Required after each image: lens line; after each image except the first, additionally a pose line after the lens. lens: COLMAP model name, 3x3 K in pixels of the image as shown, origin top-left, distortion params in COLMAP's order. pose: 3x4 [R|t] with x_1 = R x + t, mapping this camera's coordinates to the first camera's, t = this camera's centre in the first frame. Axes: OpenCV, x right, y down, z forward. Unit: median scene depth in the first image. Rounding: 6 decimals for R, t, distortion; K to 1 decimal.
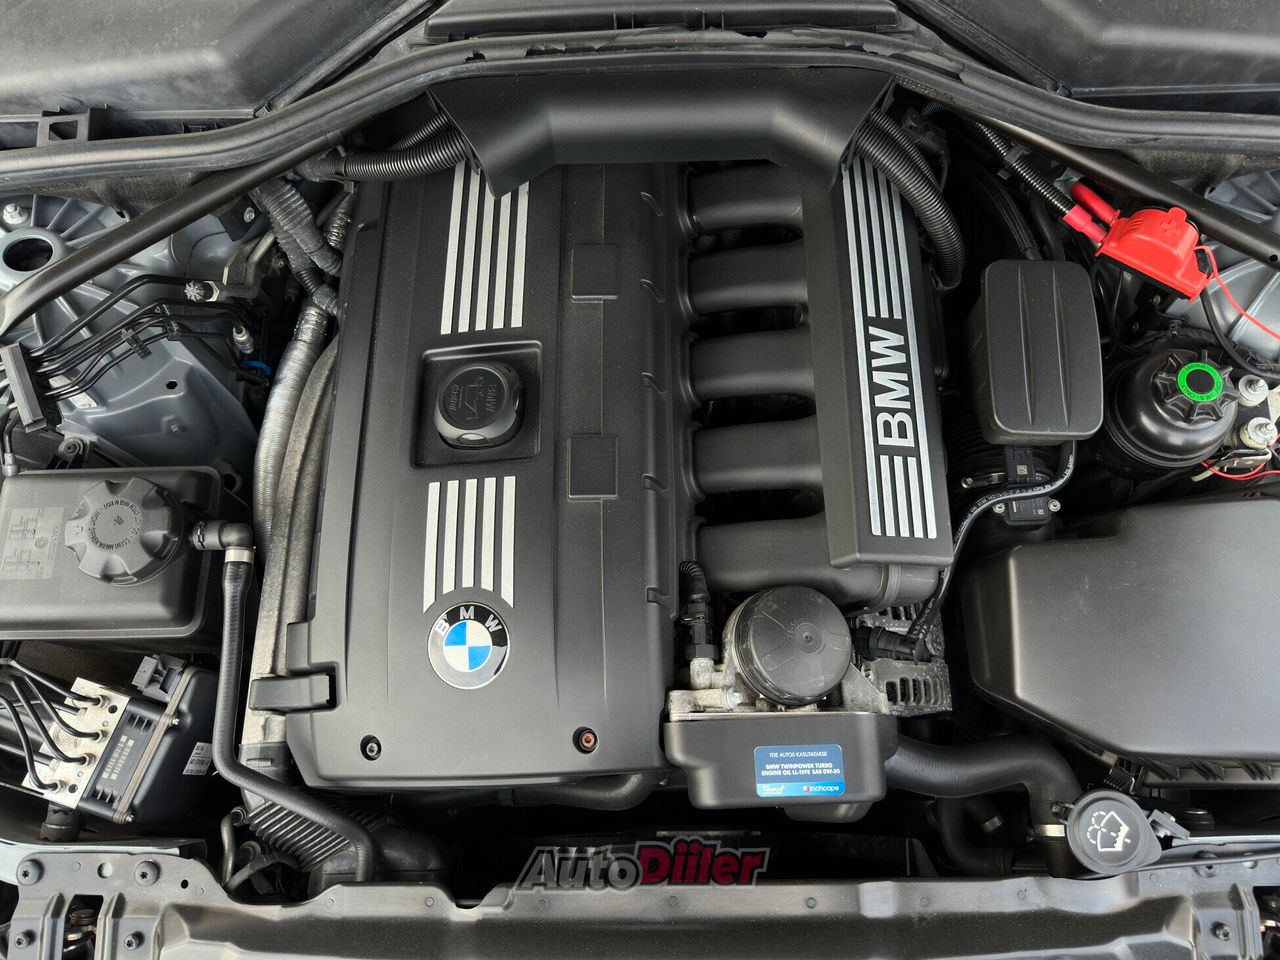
lens RADIAL K [[959.3, 0, 635.5], [0, 959.3, 484.3], [0, 0, 1]] dist [-0.006189, -0.015275]
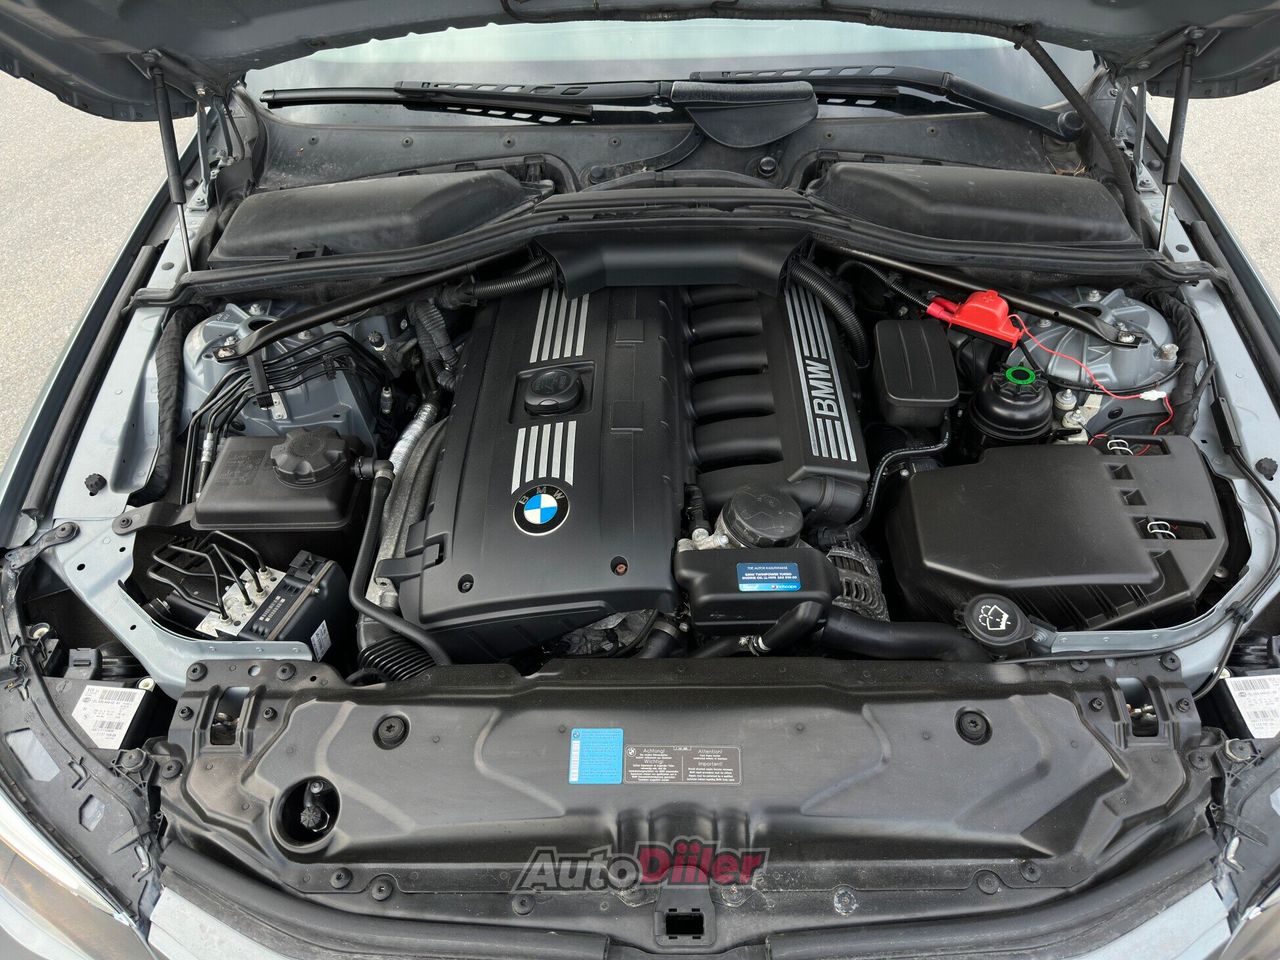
lens RADIAL K [[959.3, 0, 644.0], [0, 959.3, 474.7], [0, 0, 1]] dist [-0.006189, -0.015275]
pose [[0.999859, 0.016708, 0.001937, -0.019175], [-0.013941, 0.887664, -0.460281, 0.733663], [-0.009410, 0.460189, 0.887771, -0.300078]]
